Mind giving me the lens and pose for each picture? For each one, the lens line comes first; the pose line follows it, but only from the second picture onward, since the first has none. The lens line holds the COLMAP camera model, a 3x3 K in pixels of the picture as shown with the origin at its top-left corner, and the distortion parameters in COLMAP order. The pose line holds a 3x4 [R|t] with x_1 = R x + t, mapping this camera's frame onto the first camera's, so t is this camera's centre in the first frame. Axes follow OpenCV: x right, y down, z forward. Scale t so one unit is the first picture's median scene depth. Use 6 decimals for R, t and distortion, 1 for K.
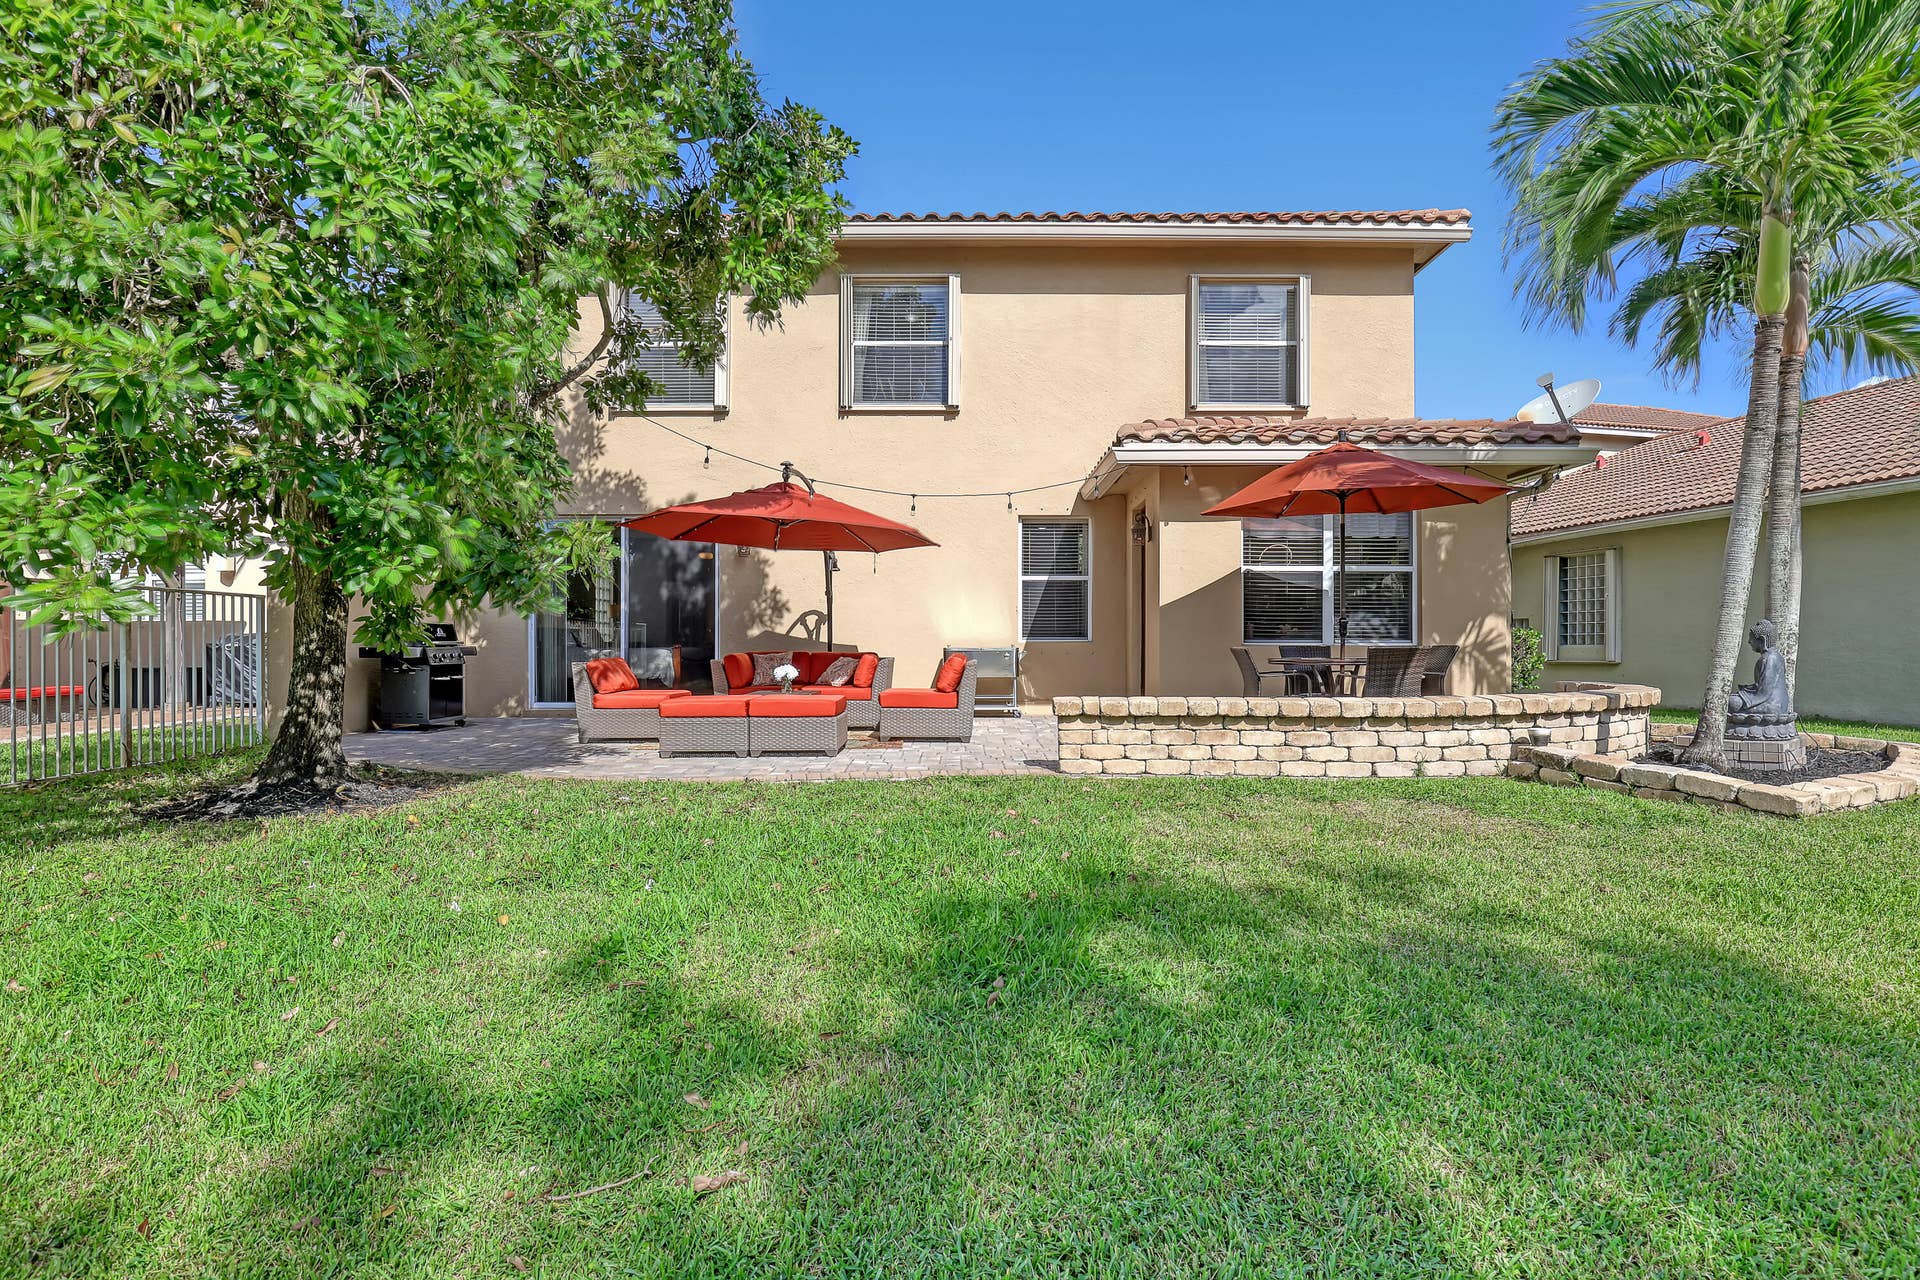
lens RADIAL K [[999.4, 0, 959.7], [0, 999.4, 641.0], [0, 0, 1]] dist [-0.000904, 0.000009]
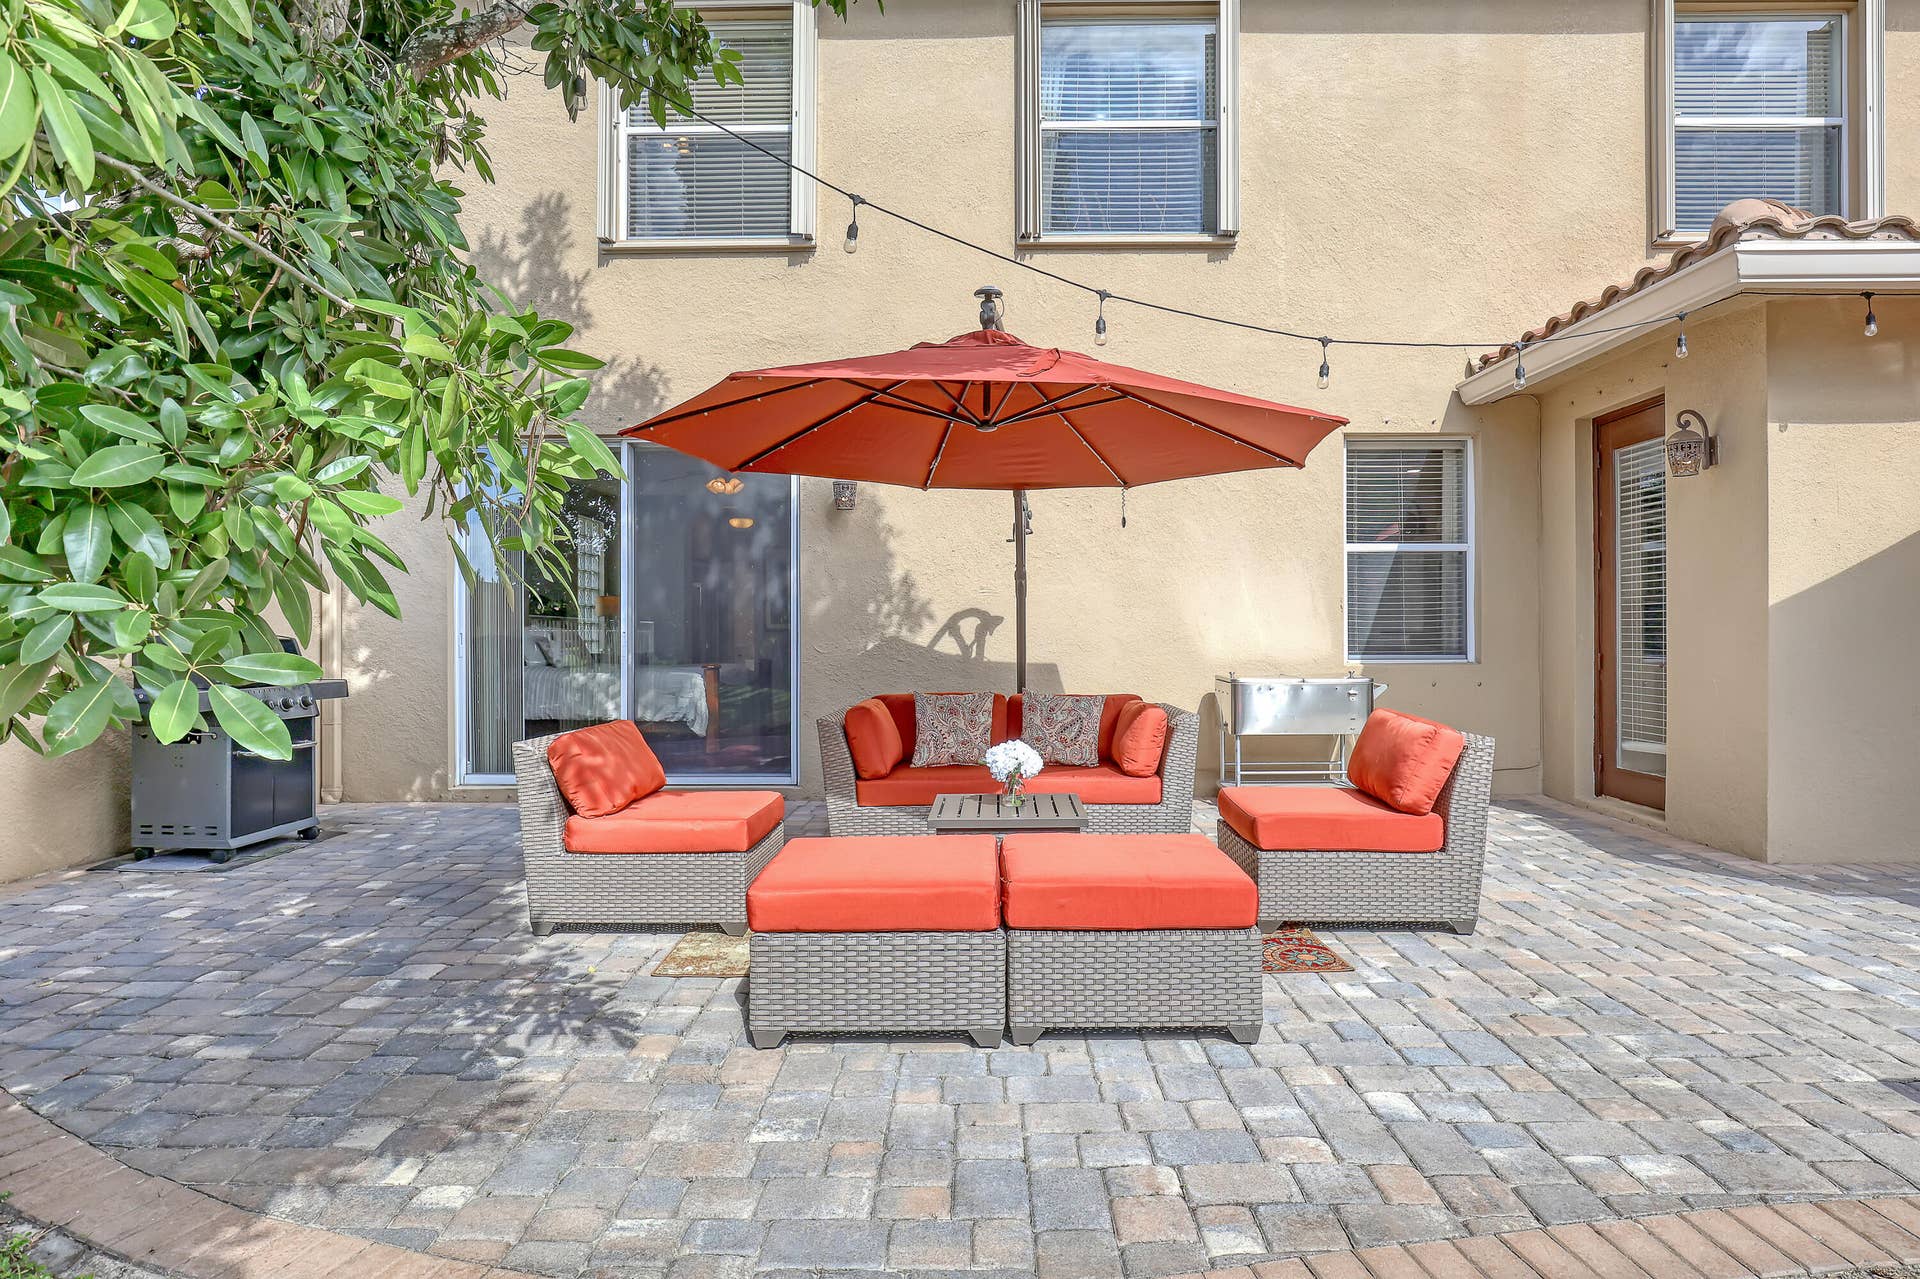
lens RADIAL K [[1069.9, 0, 959.2], [0, 1069.9, 632.5], [0, 0, 1]] dist [-0.021734, 0.000731]
pose [[0.999949, -0.001536, -0.010004, -0.156083], [0.001543, 0.999999, 0.000709, -0.018625], [0.010003, -0.000725, 0.999950, 0.440602]]
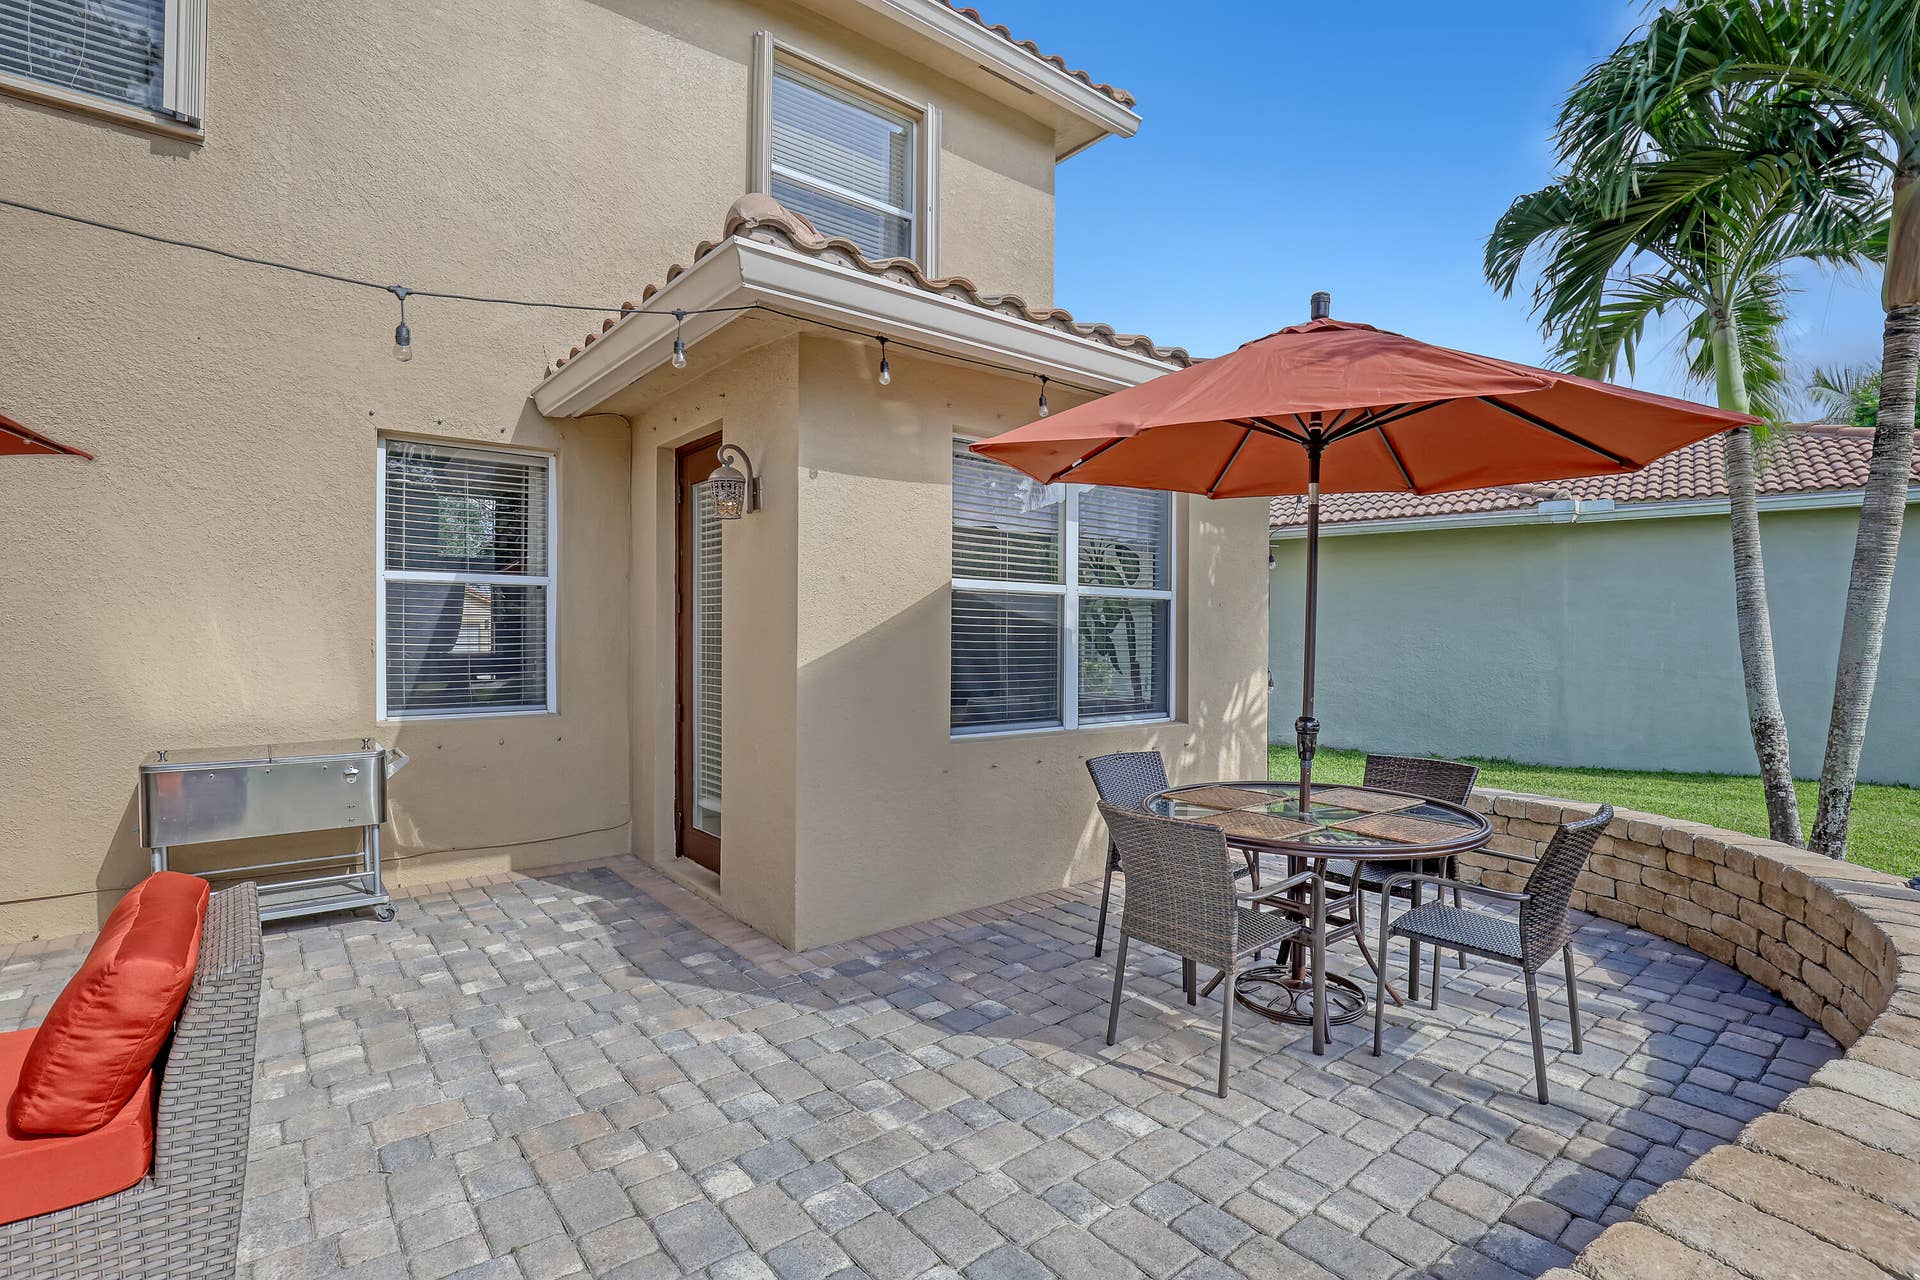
lens RADIAL K [[890.8, 0, 960.0], [0, 890.8, 640.0], [0, 0, 1]] dist [-0.026298, -0.000119]
pose [[0.774965, -0.001161, 0.632003, 0.013040], [-0.007583, 0.999909, 0.011136, -0.044326], [-0.631958, -0.013423, 0.774886, 0.585574]]
